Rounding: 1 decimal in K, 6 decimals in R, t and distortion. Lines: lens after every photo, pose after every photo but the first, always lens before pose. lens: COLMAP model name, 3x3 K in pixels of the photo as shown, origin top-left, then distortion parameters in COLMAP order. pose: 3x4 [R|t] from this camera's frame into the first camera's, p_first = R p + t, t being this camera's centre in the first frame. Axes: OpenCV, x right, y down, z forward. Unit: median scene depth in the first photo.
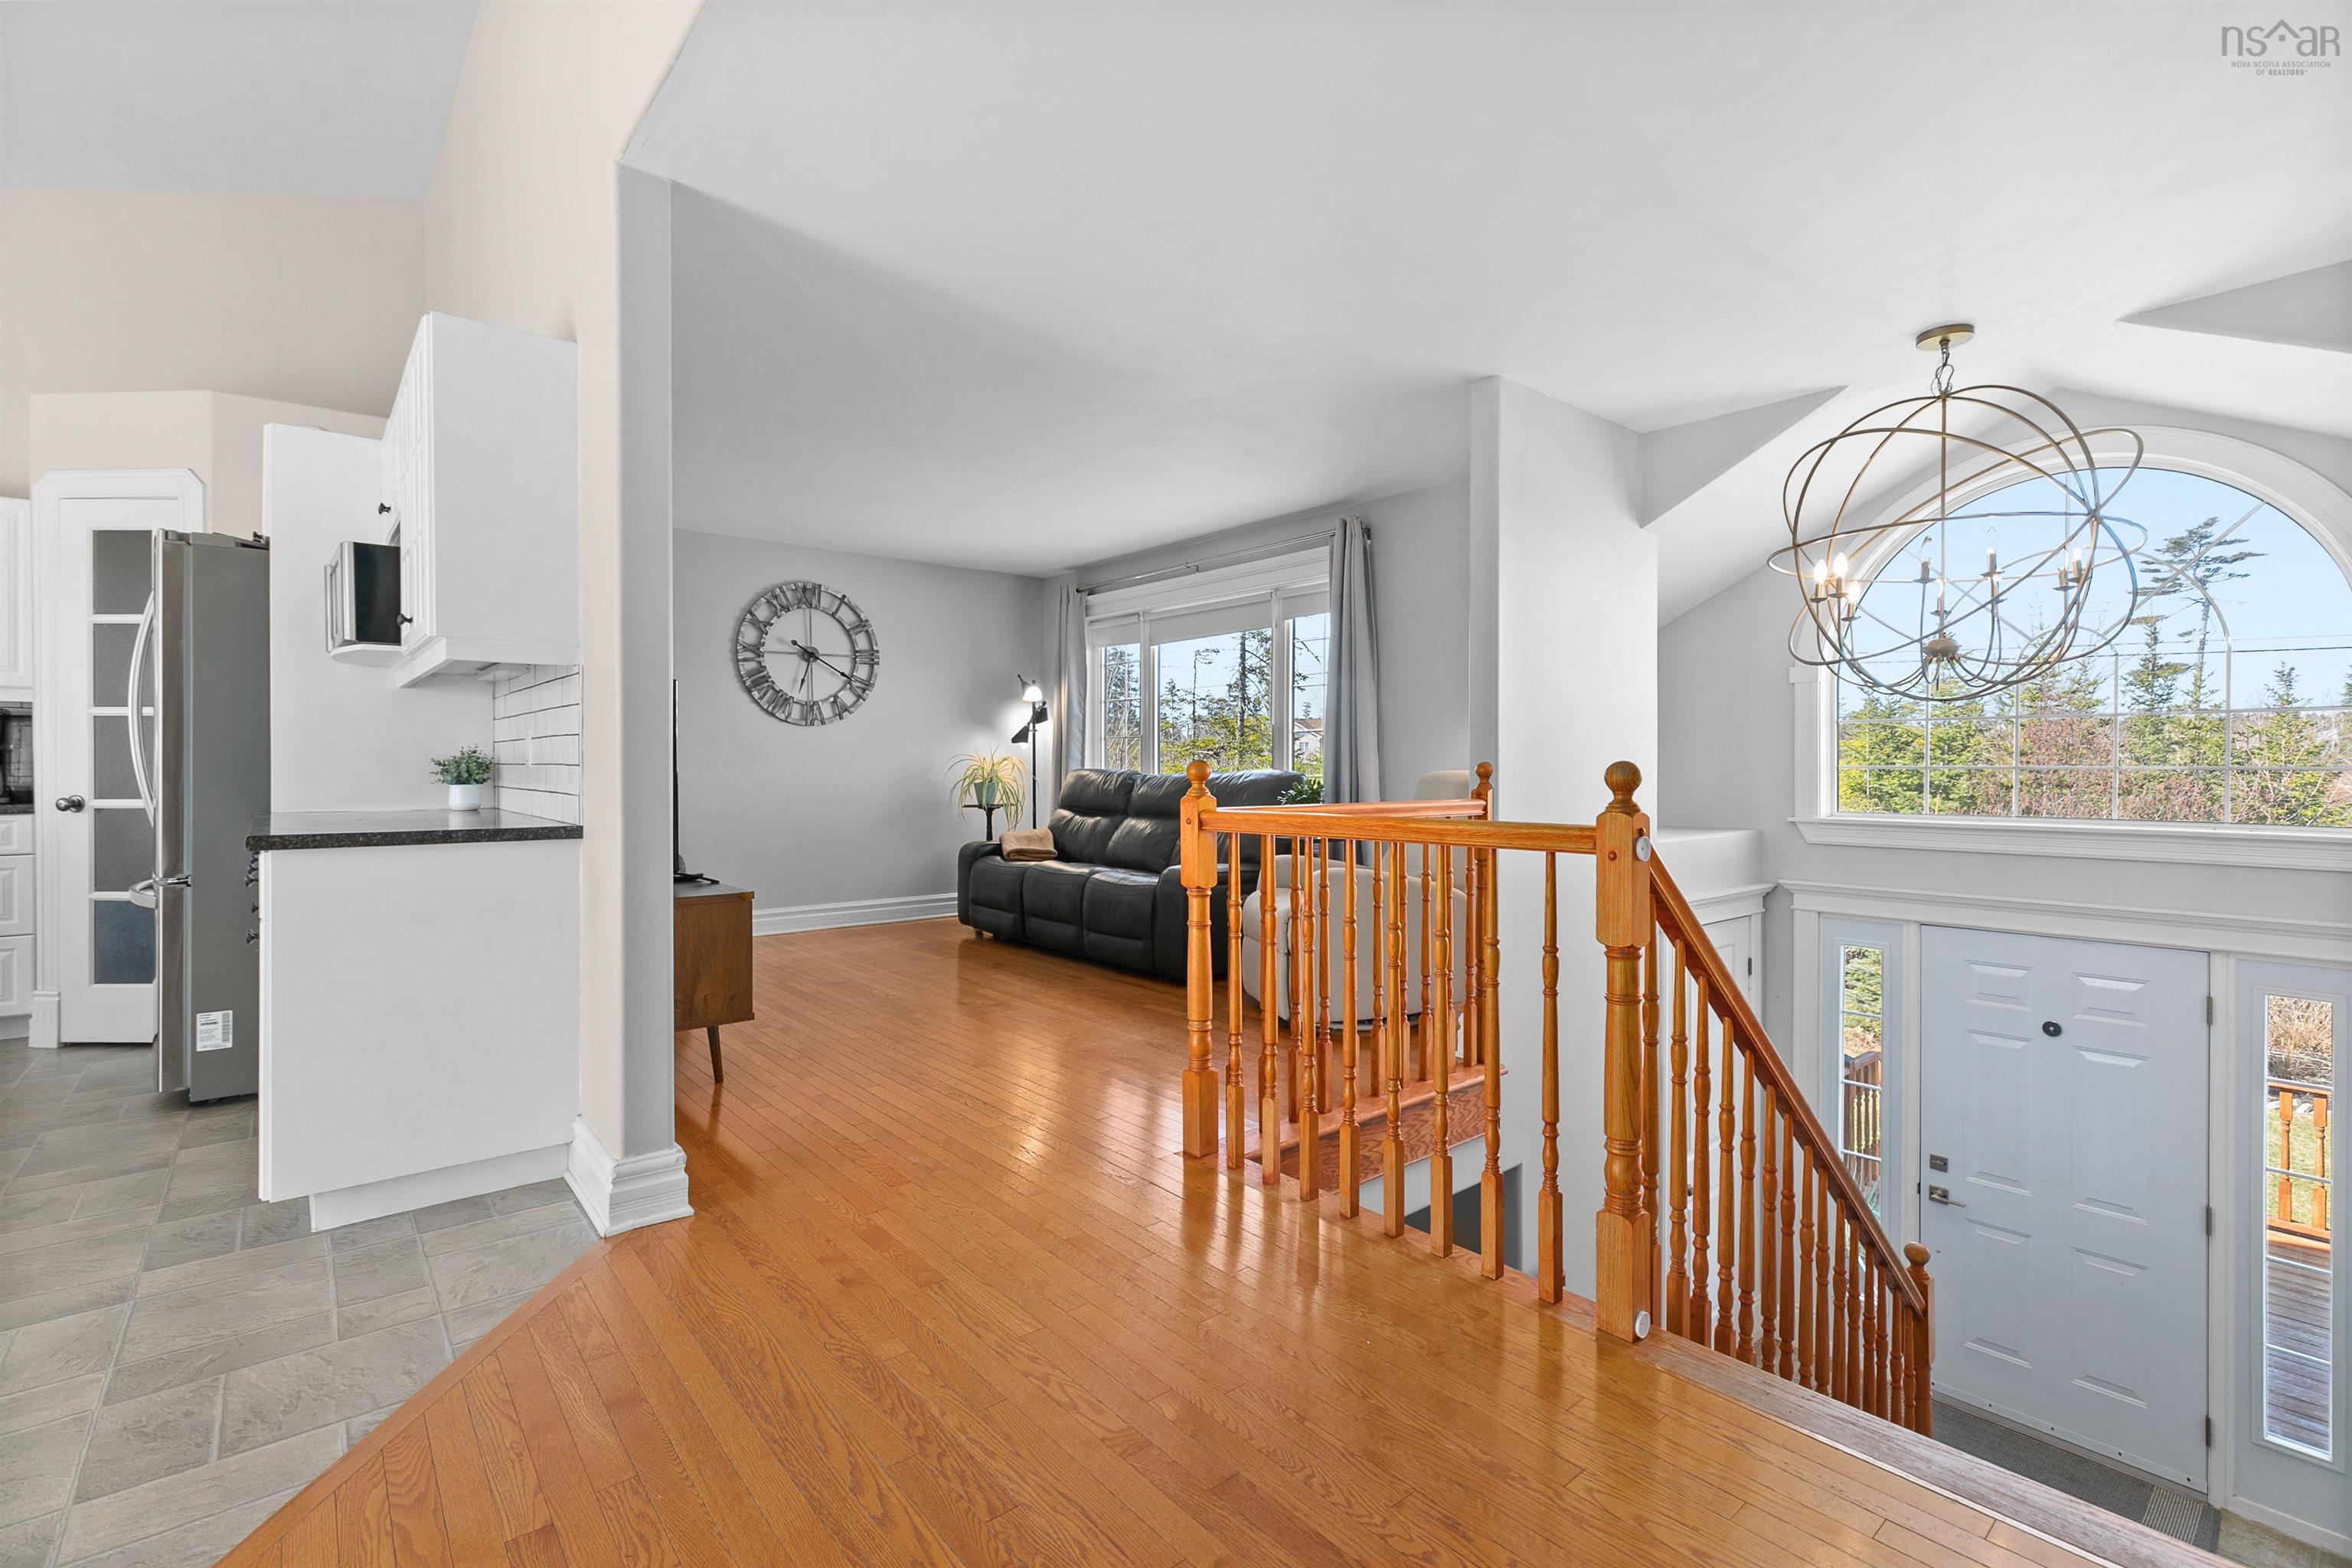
lens RADIAL K [[1074.5, 0, 1173.1], [0, 1074.5, 784.6], [0, 0, 1]] dist [-0.000059, -0.000267]
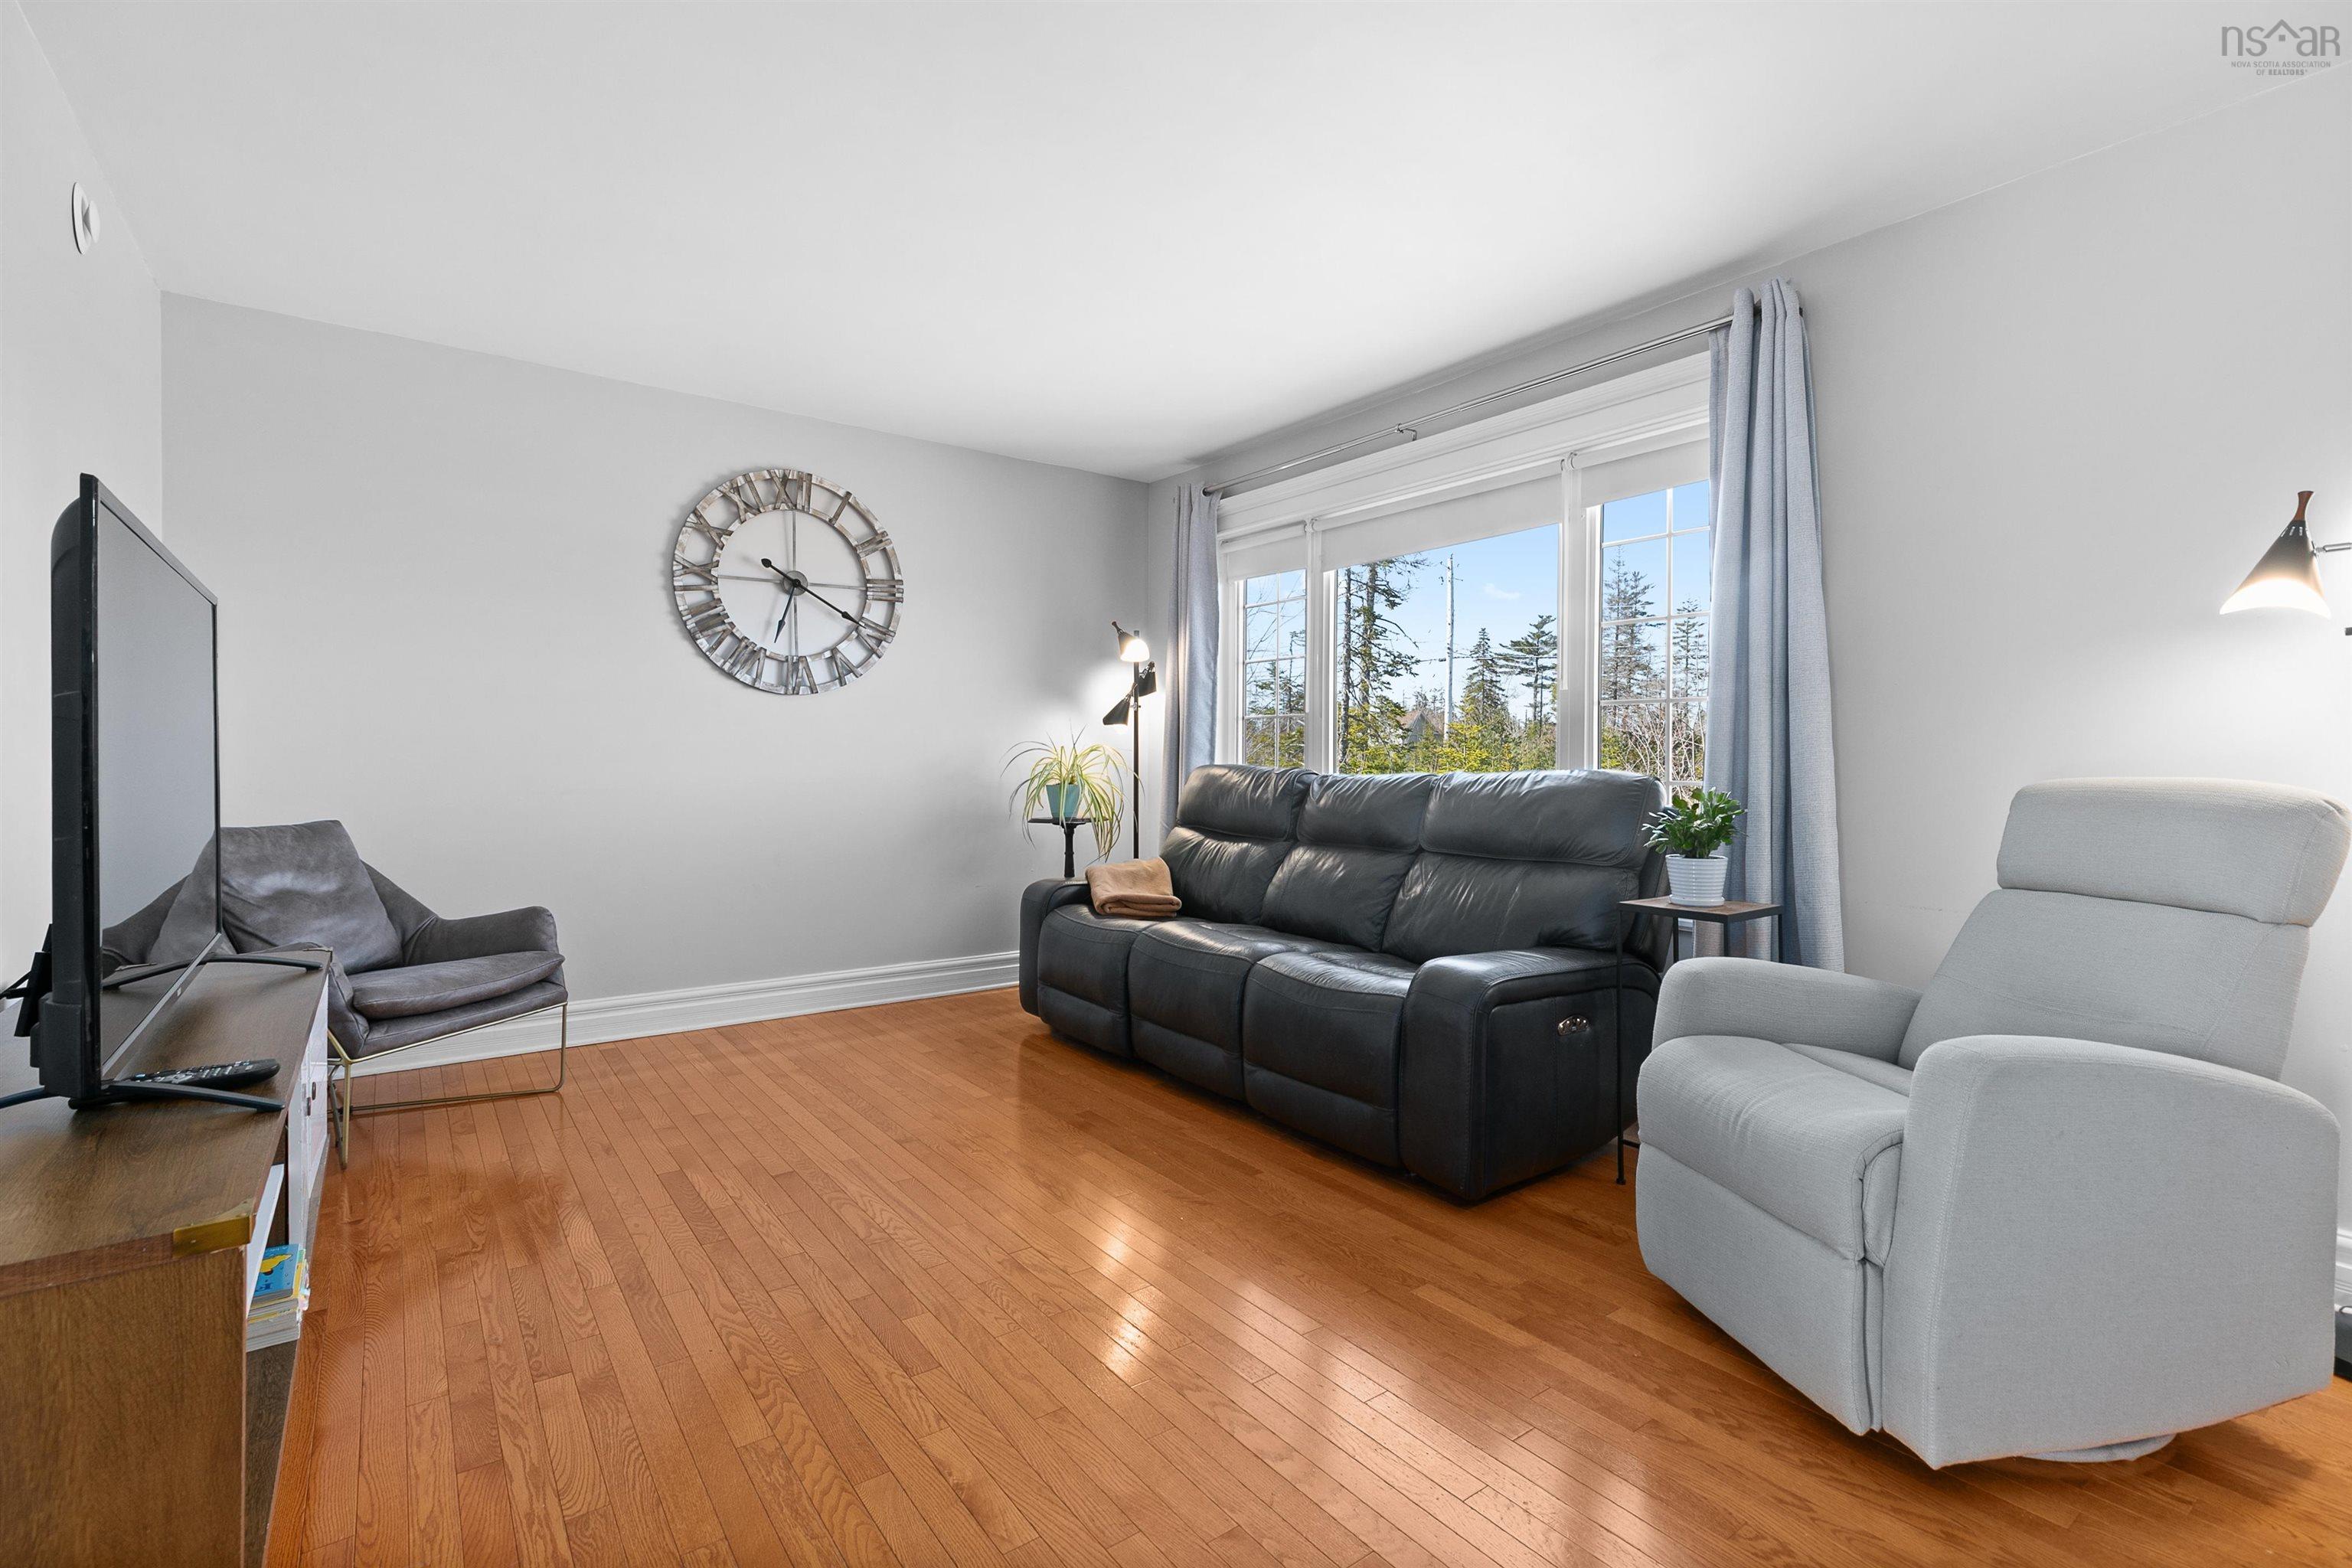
lens RADIAL K [[1074.5, 0, 1175.8], [0, 1074.5, 775.6], [0, 0, 1]] dist [-0.000059, -0.000267]
pose [[0.998221, 0.007685, -0.059129, -0.071243], [-0.007849, 0.999966, -0.002542, -0.006669], [0.059107, 0.003002, 0.998247, 0.369833]]
